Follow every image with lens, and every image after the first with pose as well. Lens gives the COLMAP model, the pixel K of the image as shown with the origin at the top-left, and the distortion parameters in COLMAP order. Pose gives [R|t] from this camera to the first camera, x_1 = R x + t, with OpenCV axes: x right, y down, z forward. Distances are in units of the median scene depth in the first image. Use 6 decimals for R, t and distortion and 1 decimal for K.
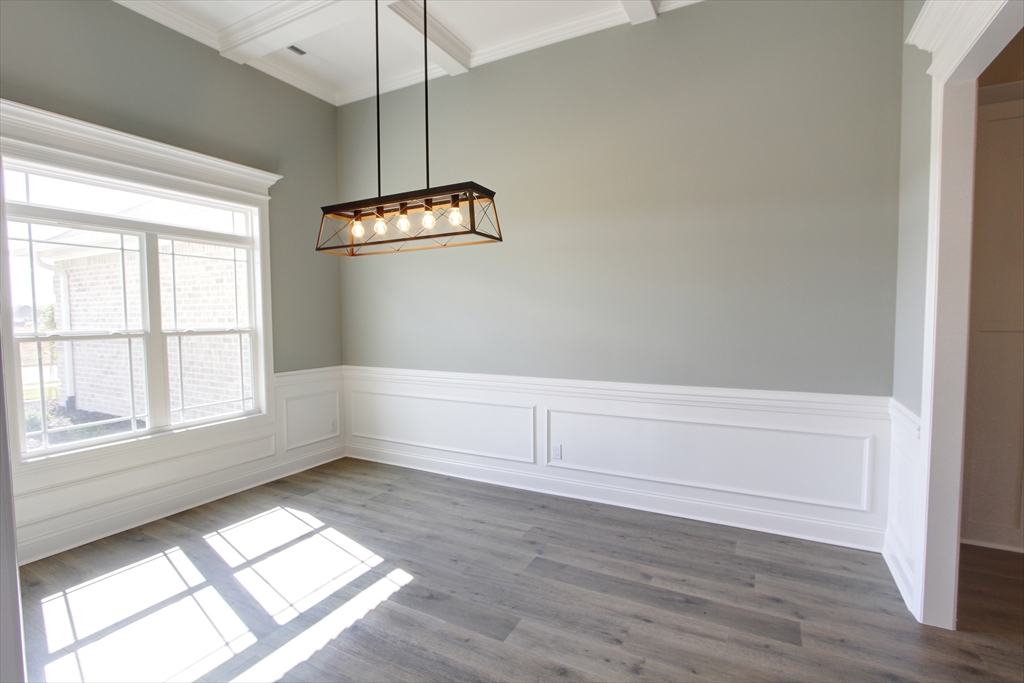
lens RADIAL K [[477.3, 0, 524.7], [0, 477.3, 342.0], [0, 0, 1]] dist [-0.037441, 0.012422]
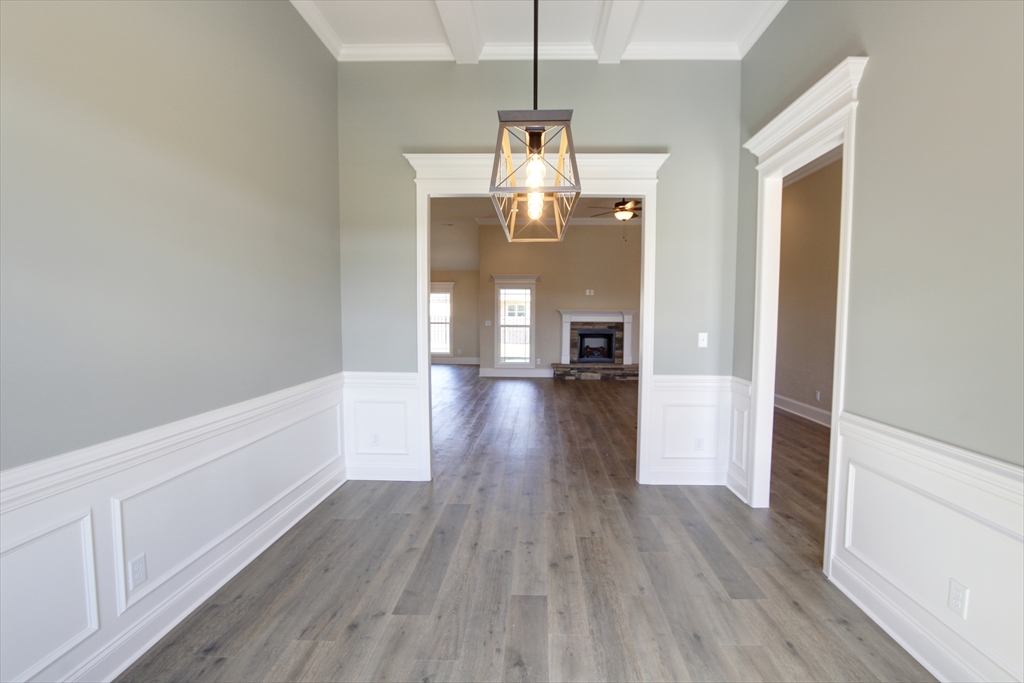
lens RADIAL K [[477.3, 0, 524.7], [0, 477.3, 342.0], [0, 0, 1]] dist [-0.037441, 0.012422]
pose [[-0.425595, -0.050758, 0.903489, -0.638476], [0.046818, 0.995853, 0.078002, -0.048343], [-0.903702, 0.075497, -0.421454, 0.913483]]
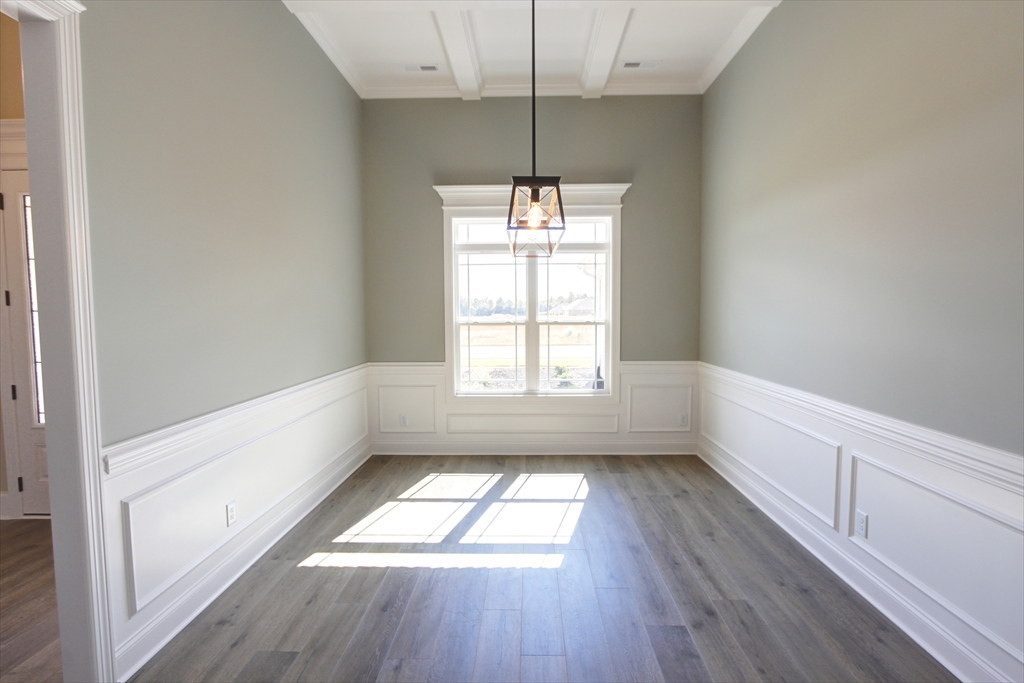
lens RADIAL K [[477.3, 0, 524.7], [0, 477.3, 342.0], [0, 0, 1]] dist [-0.037441, 0.012422]
pose [[0.445915, 0.059905, -0.893068, 0.465098], [-0.049283, 0.997888, 0.042329, -0.019984], [0.893717, 0.025138, 0.447926, 0.346841]]
